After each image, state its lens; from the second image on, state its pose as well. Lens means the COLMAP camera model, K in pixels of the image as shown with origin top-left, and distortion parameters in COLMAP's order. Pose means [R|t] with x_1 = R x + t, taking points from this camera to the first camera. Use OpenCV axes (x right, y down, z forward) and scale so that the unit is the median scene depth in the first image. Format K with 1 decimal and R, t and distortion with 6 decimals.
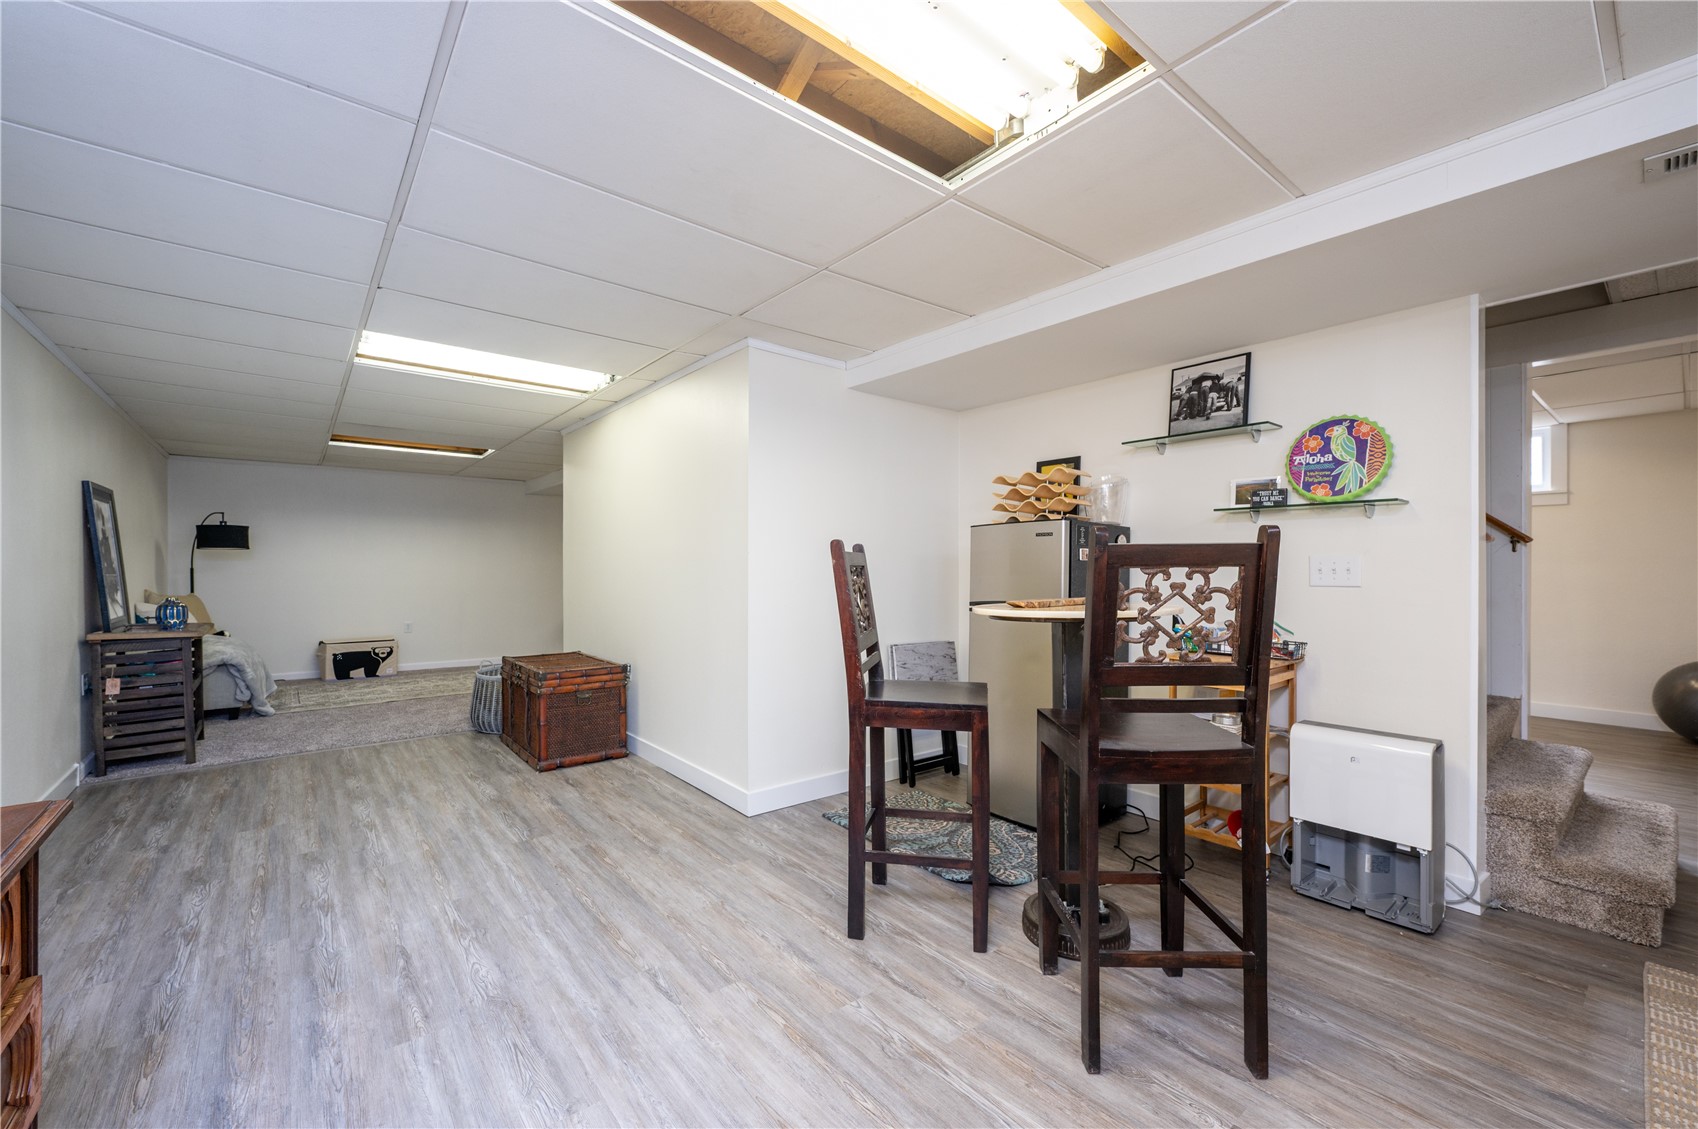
lens RADIAL K [[682.3, 0, 849.0], [0, 682.3, 564.5], [0, 0, 1]] dist [-0.008360, -0.000111]
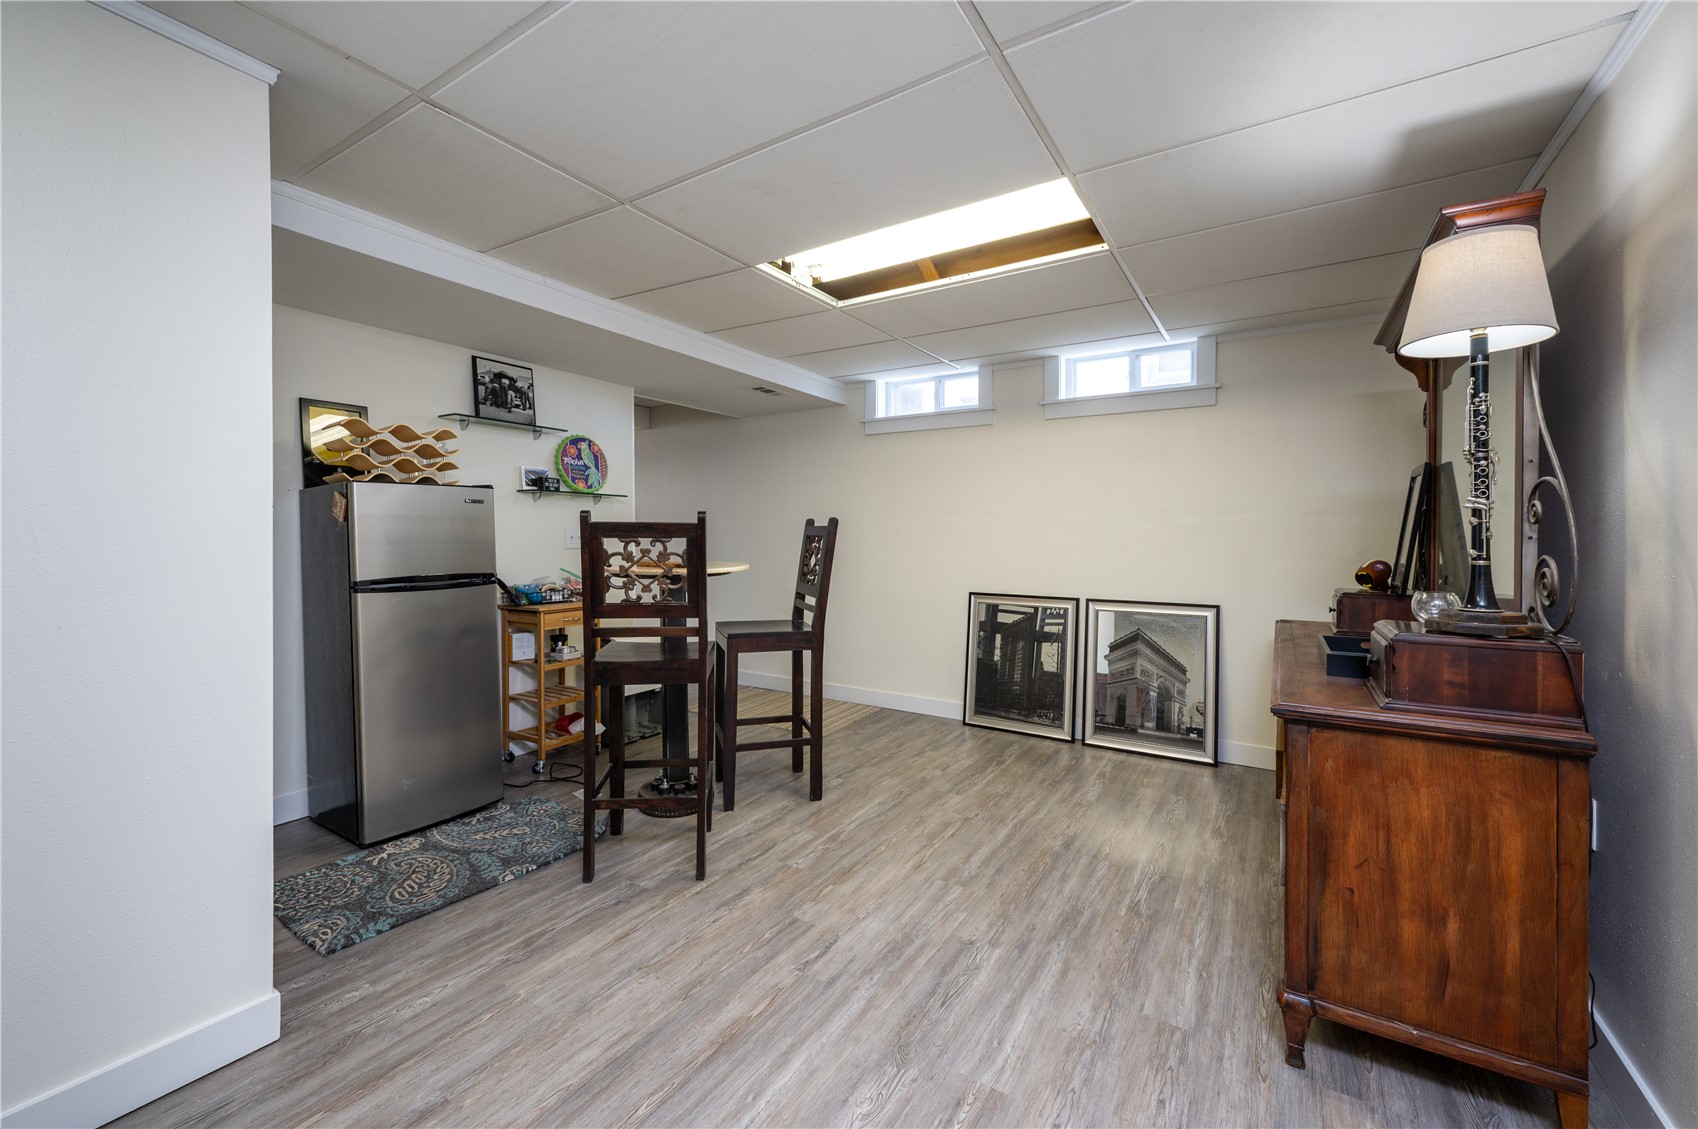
lens RADIAL K [[691.1, 0, 820.6], [0, 691.1, 539.2], [0, 0, 1]] dist [0.001782, 0.000085]
pose [[-0.290043, -0.012281, 0.956935, -0.912155], [-0.014924, 0.999854, 0.008308, -0.009161], [-0.956897, -0.011872, -0.290184, 0.942405]]
